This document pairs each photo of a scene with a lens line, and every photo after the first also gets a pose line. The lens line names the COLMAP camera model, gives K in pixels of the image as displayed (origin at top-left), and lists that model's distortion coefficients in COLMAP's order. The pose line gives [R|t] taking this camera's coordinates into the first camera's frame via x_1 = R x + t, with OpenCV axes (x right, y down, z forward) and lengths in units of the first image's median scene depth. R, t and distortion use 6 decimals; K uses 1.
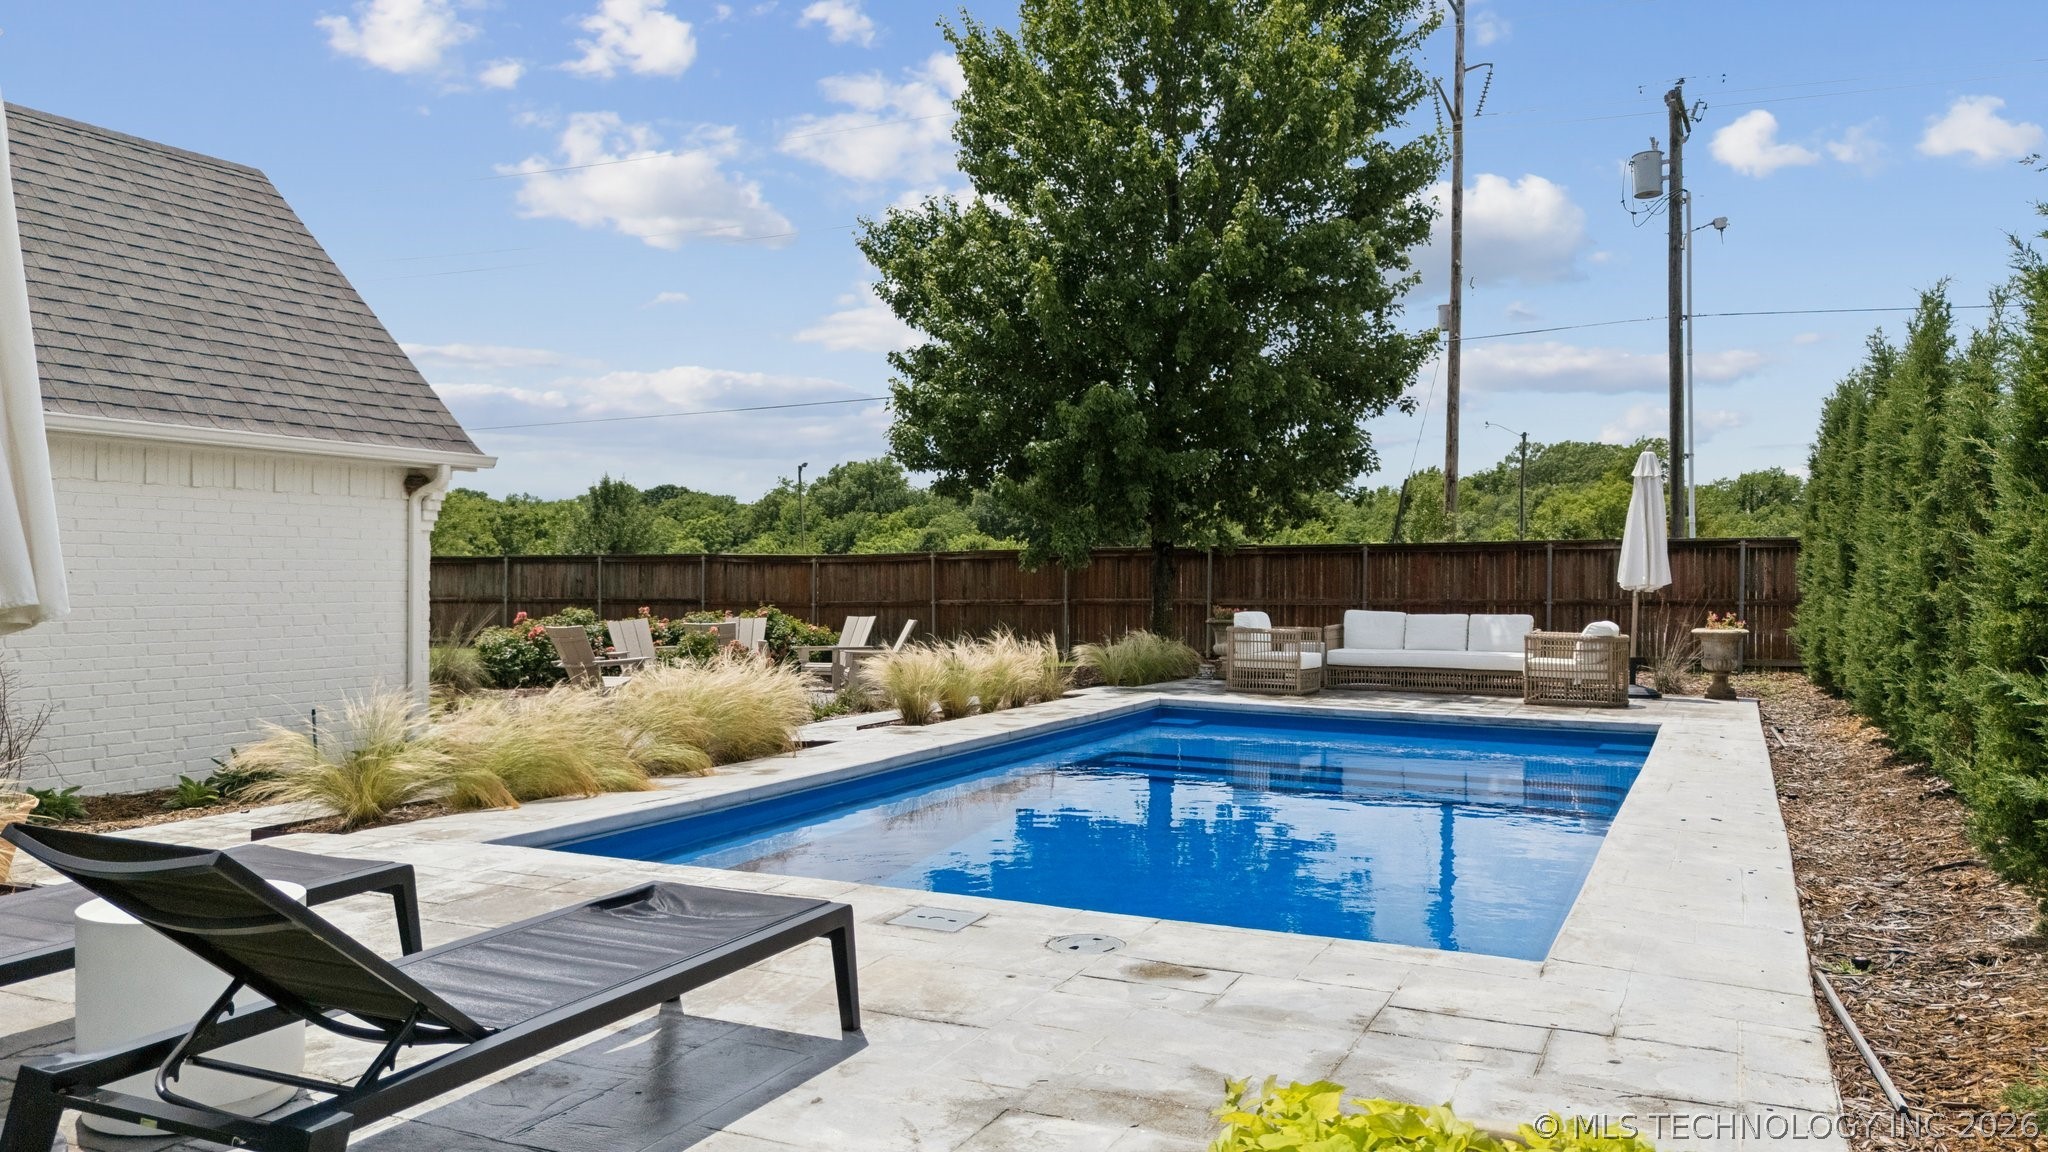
lens RADIAL K [[1497.3, 0, 1030.3], [0, 1497.3, 576.3], [0, 0, 1]] dist [0.031630, -0.006901]
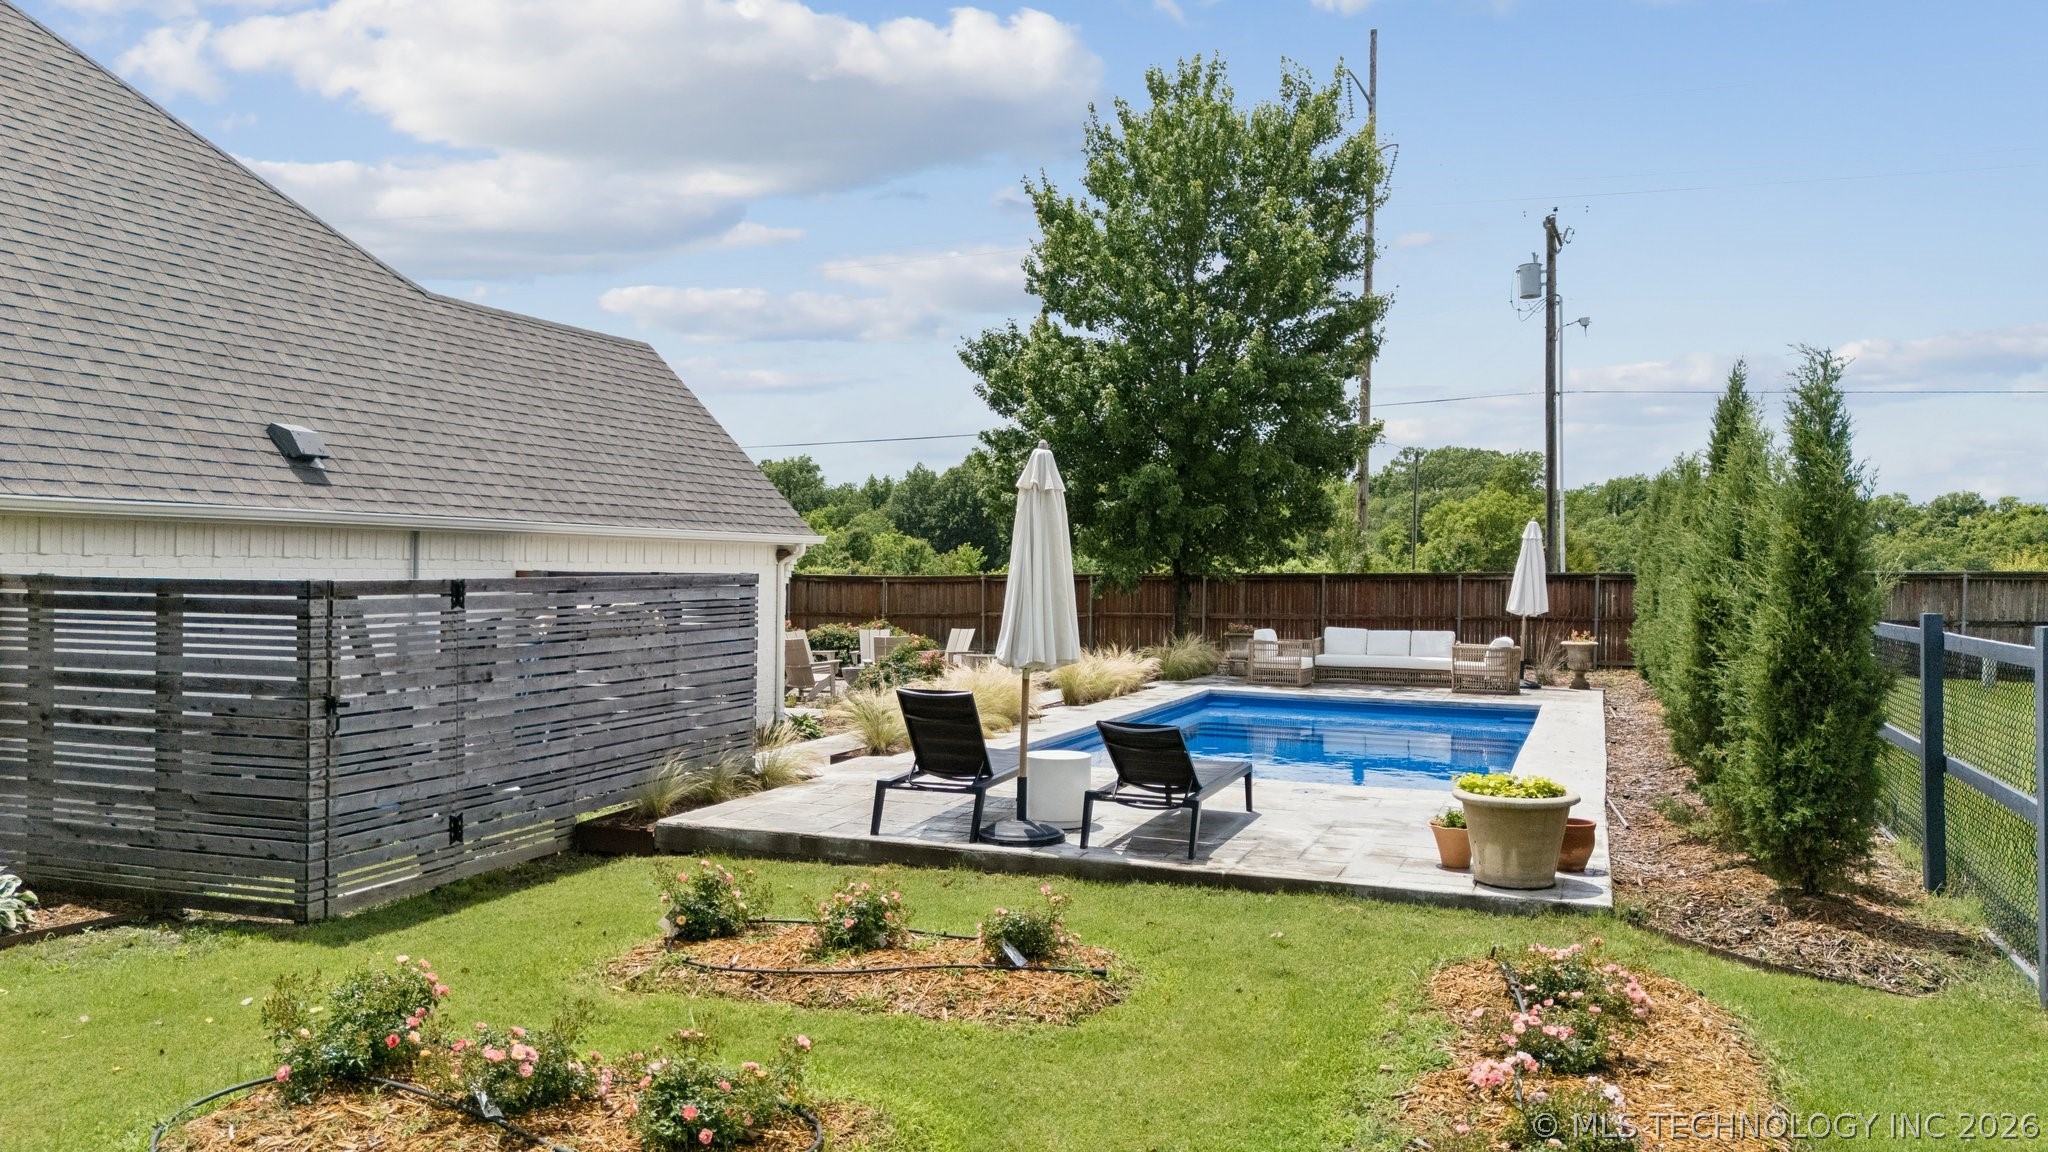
lens RADIAL K [[1497.3, 0, 1013.0], [0, 1497.3, 573.9], [0, 0, 1]] dist [0.031630, -0.006901]
pose [[0.998004, 0.003902, 0.063031, -0.166208], [-0.004132, 0.999985, 0.003520, -0.029974], [-0.063016, -0.003773, 0.998005, -0.381963]]
